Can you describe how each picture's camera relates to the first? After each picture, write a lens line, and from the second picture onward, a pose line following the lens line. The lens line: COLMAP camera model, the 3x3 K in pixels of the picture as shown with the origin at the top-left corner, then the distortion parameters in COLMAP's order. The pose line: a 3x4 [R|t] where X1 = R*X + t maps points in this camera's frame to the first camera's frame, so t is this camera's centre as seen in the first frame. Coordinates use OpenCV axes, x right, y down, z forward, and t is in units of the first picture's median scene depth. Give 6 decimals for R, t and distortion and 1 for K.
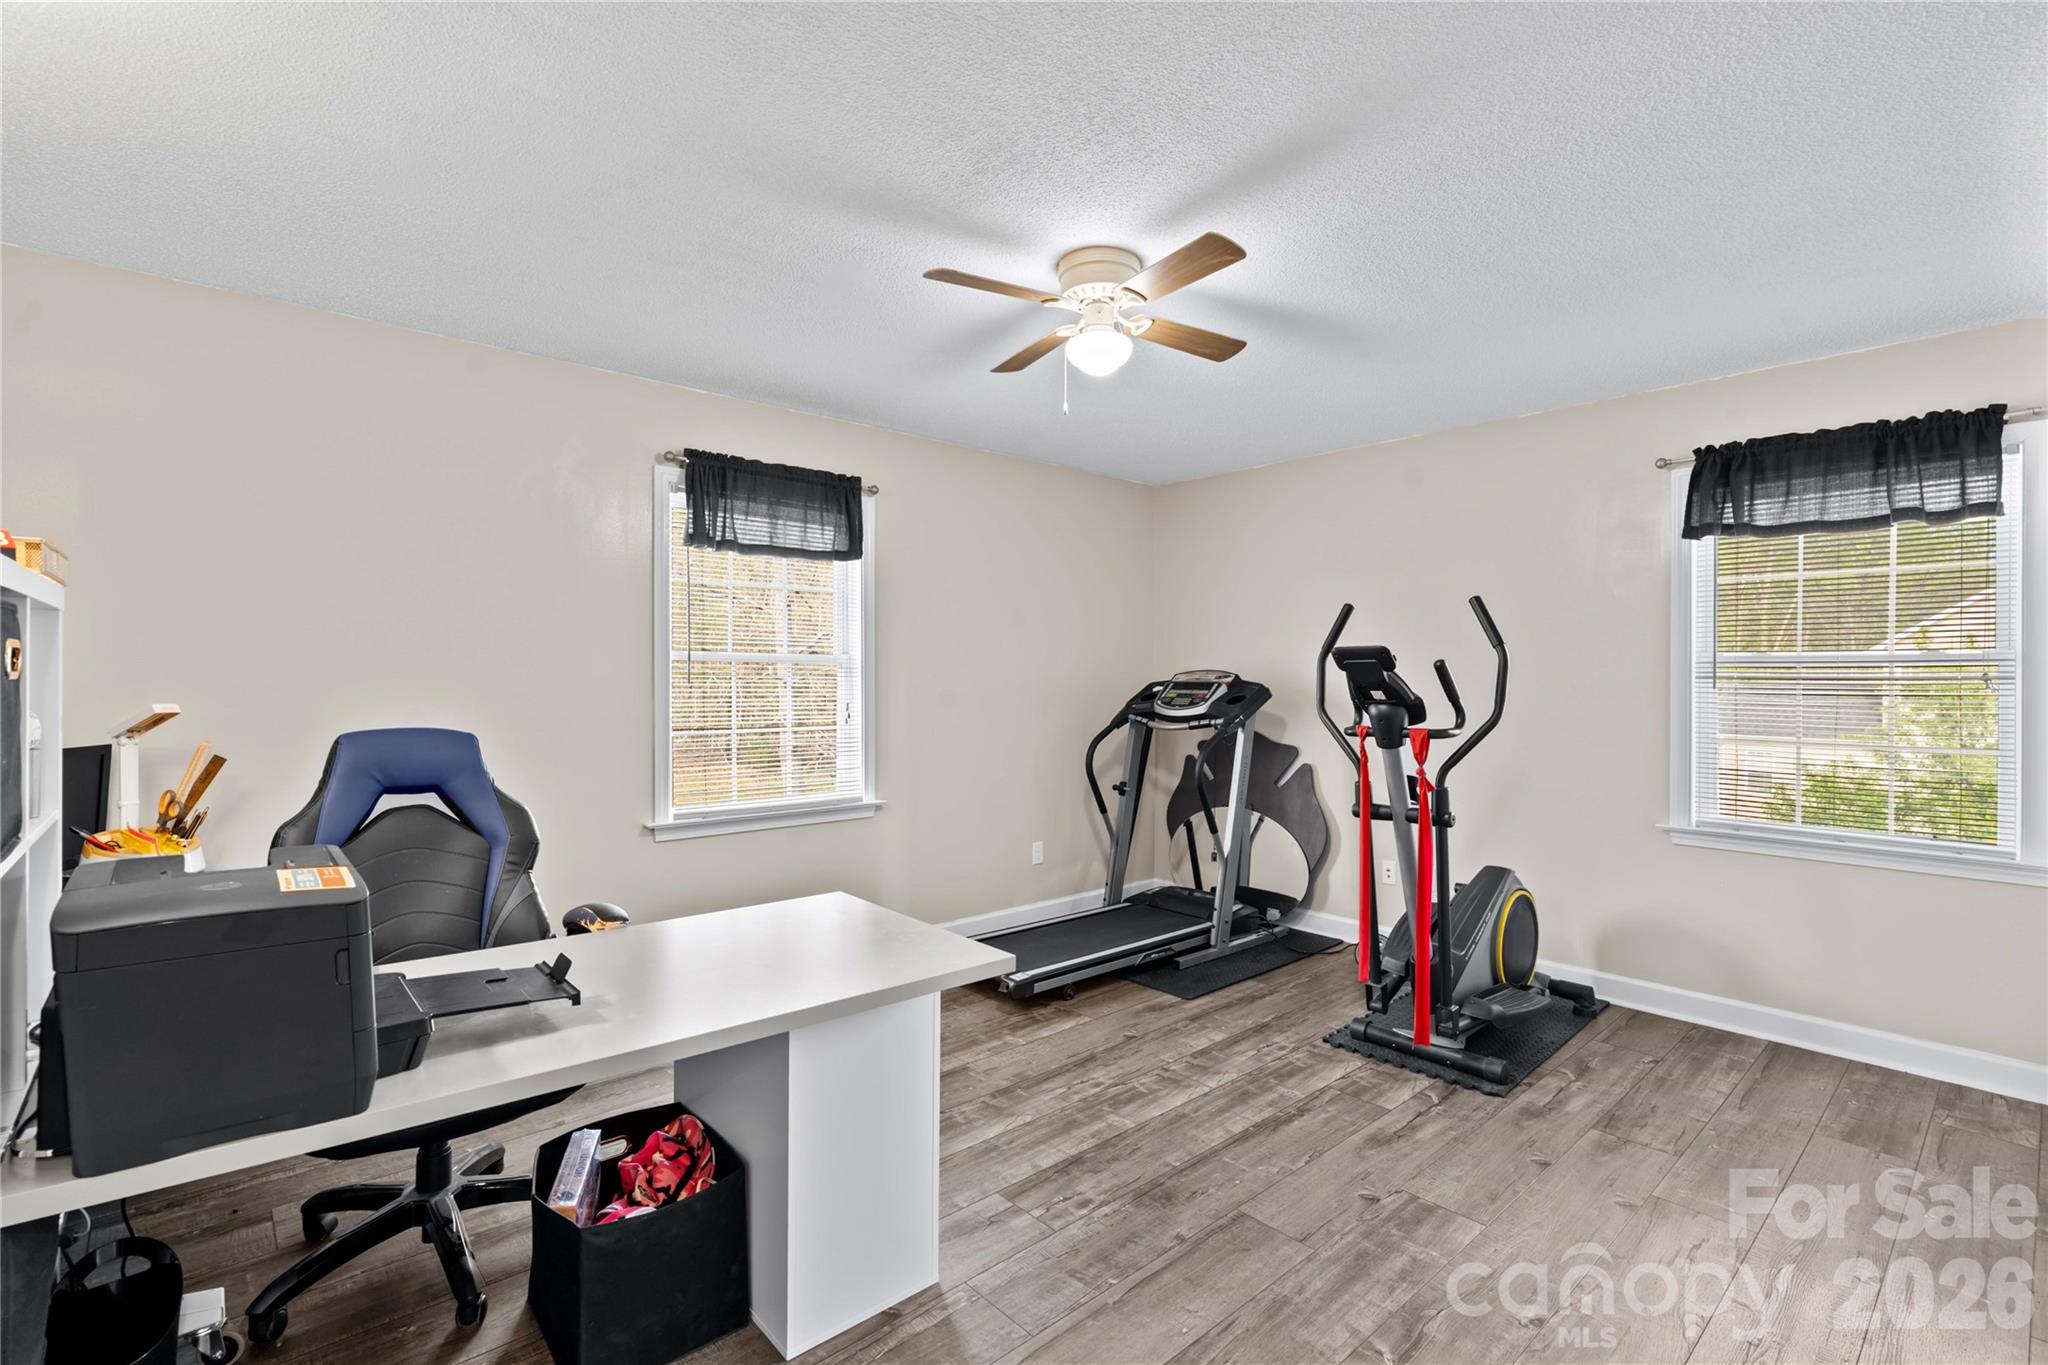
lens RADIAL K [[929.5, 0, 1019.6], [0, 929.5, 682.5], [0, 0, 1]] dist [0.004560, 0.000403]
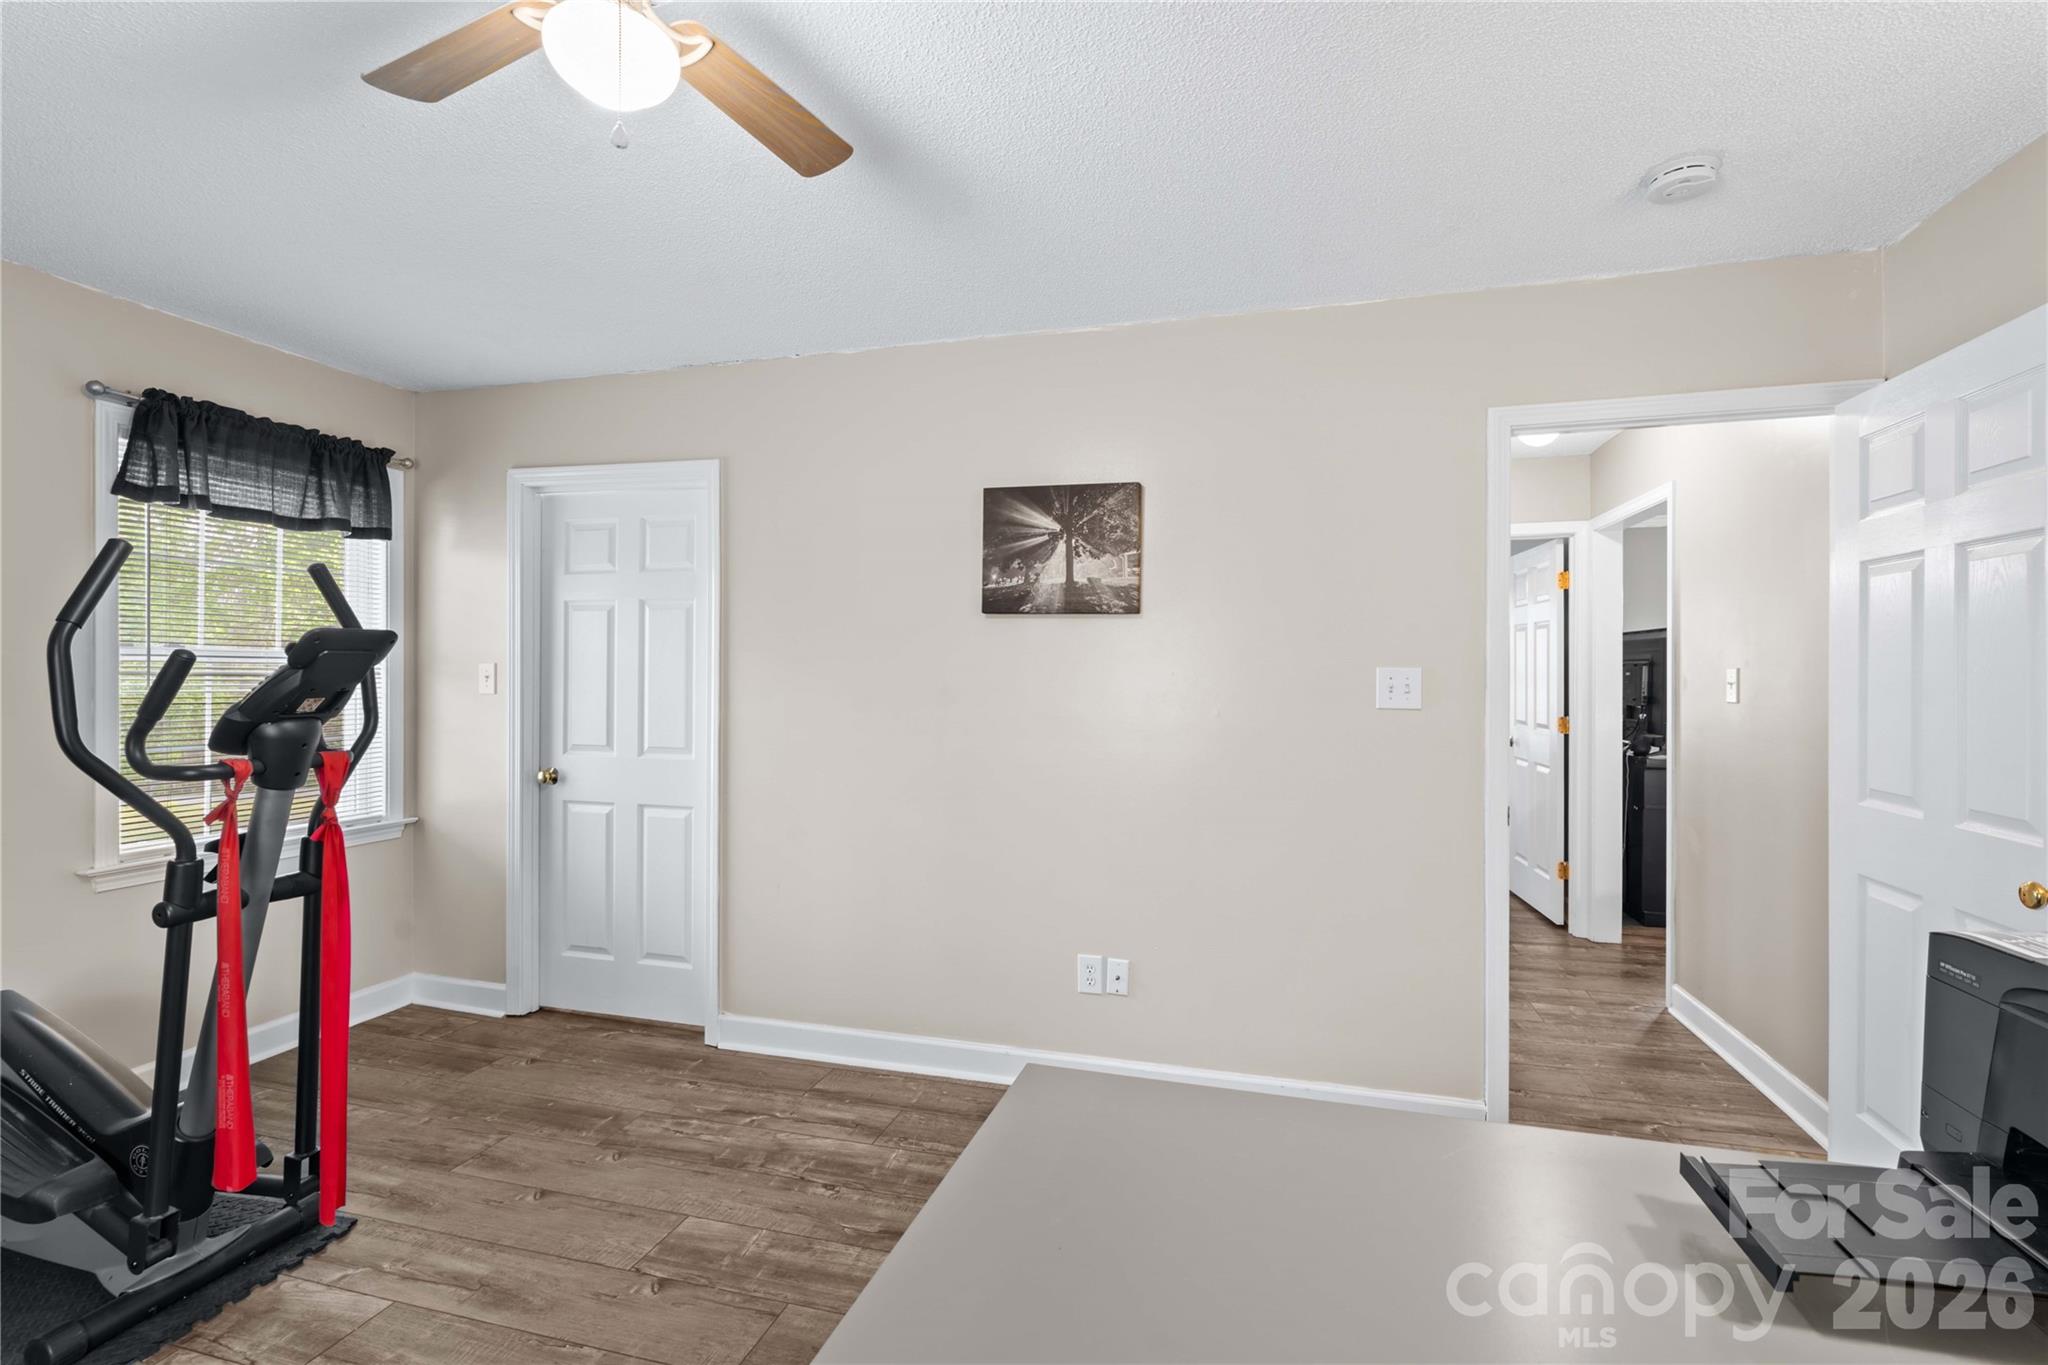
lens RADIAL K [[929.5, 0, 1021.7], [0, 929.5, 673.8], [0, 0, 1]] dist [0.004560, 0.000403]
pose [[-0.536995, -0.006463, 0.843561, -0.411463], [-0.003261, 0.999979, 0.005585, -0.013916], [-0.843579, 0.000248, -0.537004, 0.921474]]
